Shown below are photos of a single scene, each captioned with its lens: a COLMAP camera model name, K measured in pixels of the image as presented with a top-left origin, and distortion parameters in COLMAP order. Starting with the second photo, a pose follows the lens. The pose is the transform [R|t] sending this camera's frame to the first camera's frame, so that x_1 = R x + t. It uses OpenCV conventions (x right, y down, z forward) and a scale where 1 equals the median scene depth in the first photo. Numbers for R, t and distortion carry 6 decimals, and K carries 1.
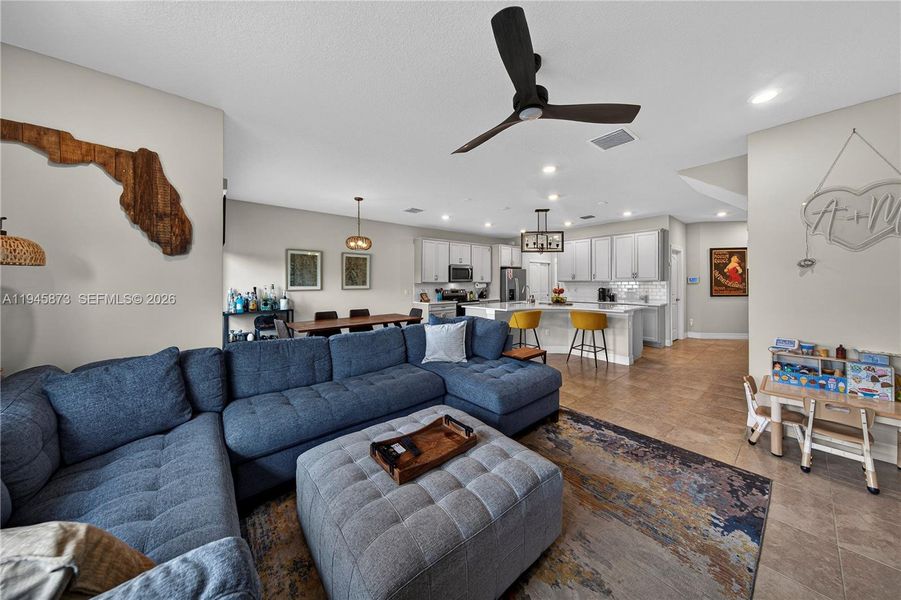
lens RADIAL K [[287.0, 0, 452.6], [0, 287.0, 294.1], [0, 0, 1]] dist [0.000682, 0.000017]
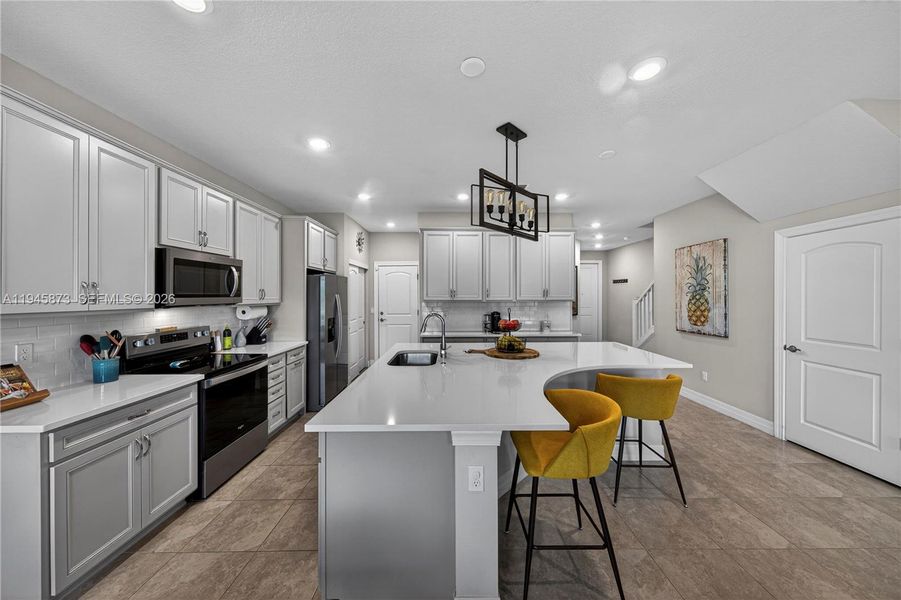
lens RADIAL K [[309.7, 0, 450.5], [0, 309.7, 300.0], [0, 0, 1]] dist [0.000169, -0.000018]
pose [[0.646108, -0.005365, 0.763227, -0.068290], [0.027909, 0.999473, -0.016601, -0.043561], [-0.762735, 0.032027, 0.645917, 0.704562]]
